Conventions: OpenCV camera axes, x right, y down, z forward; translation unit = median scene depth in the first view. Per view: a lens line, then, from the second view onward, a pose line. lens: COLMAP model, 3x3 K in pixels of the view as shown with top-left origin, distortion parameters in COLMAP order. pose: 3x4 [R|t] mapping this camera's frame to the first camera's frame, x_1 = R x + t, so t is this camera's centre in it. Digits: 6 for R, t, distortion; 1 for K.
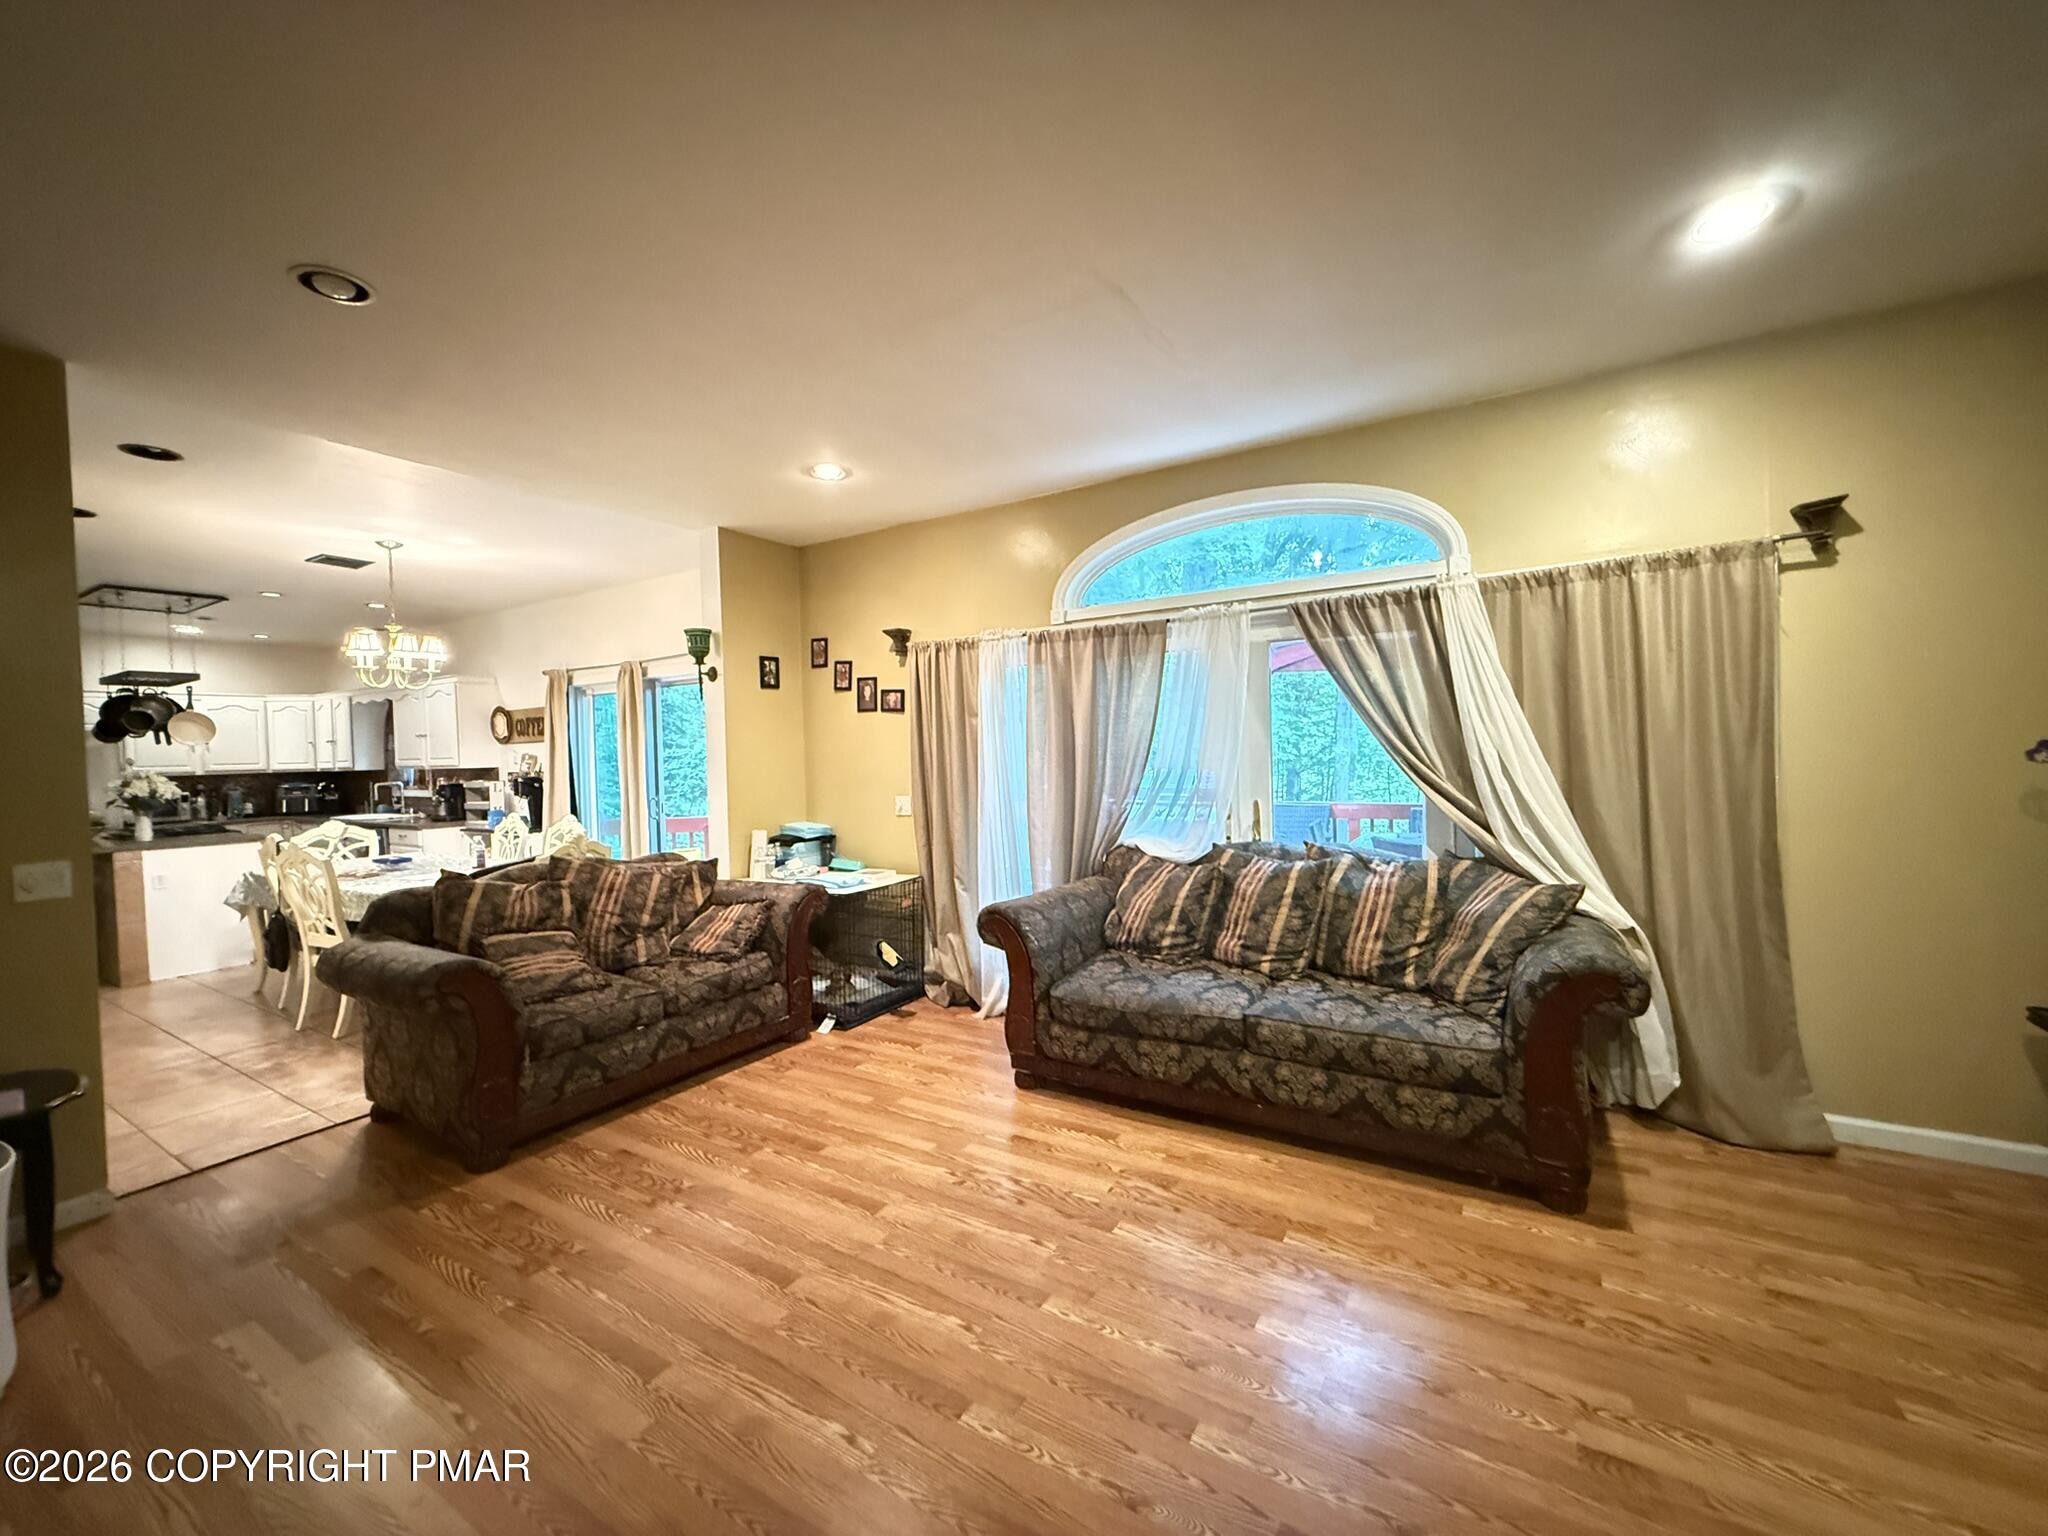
lens RADIAL K [[813.1, 0, 1023.3], [0, 813.1, 773.8], [0, 0, 1]] dist [0.001453, 0.000010]
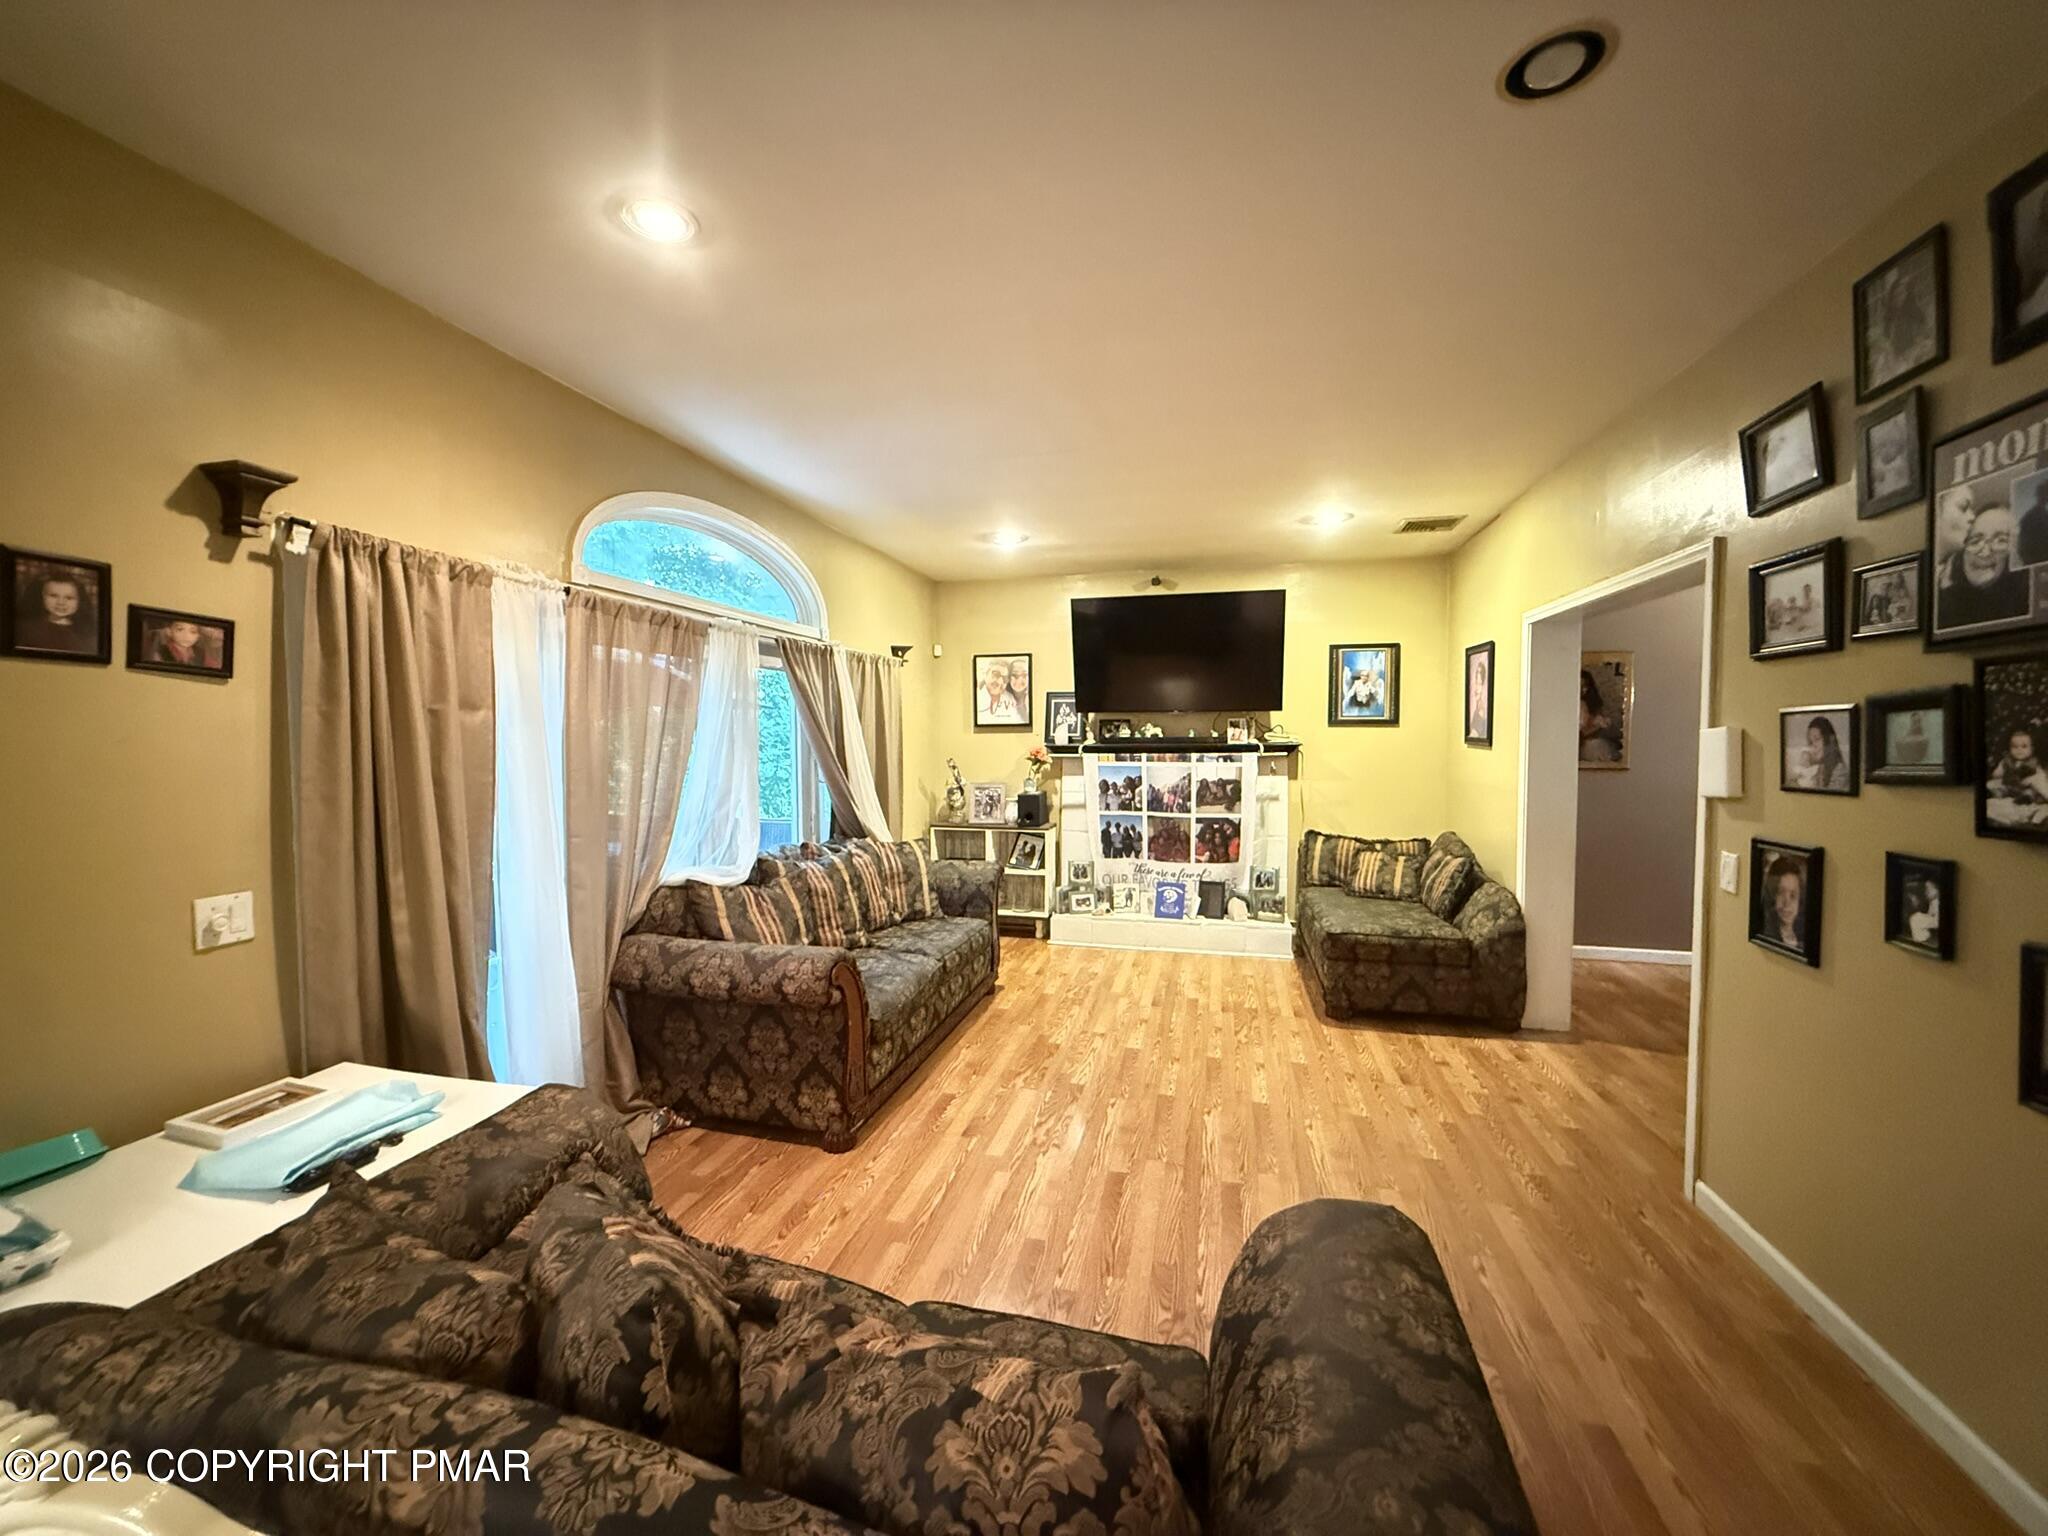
lens RADIAL K [[813.1, 0, 1014.2], [0, 813.1, 757.4], [0, 0, 1]] dist [0.001453, 0.000010]
pose [[-0.289449, 0.004932, 0.957181, -1.025143], [0.041360, 0.999117, 0.007359, -0.040910], [-0.956299, 0.041719, -0.289398, 1.222269]]
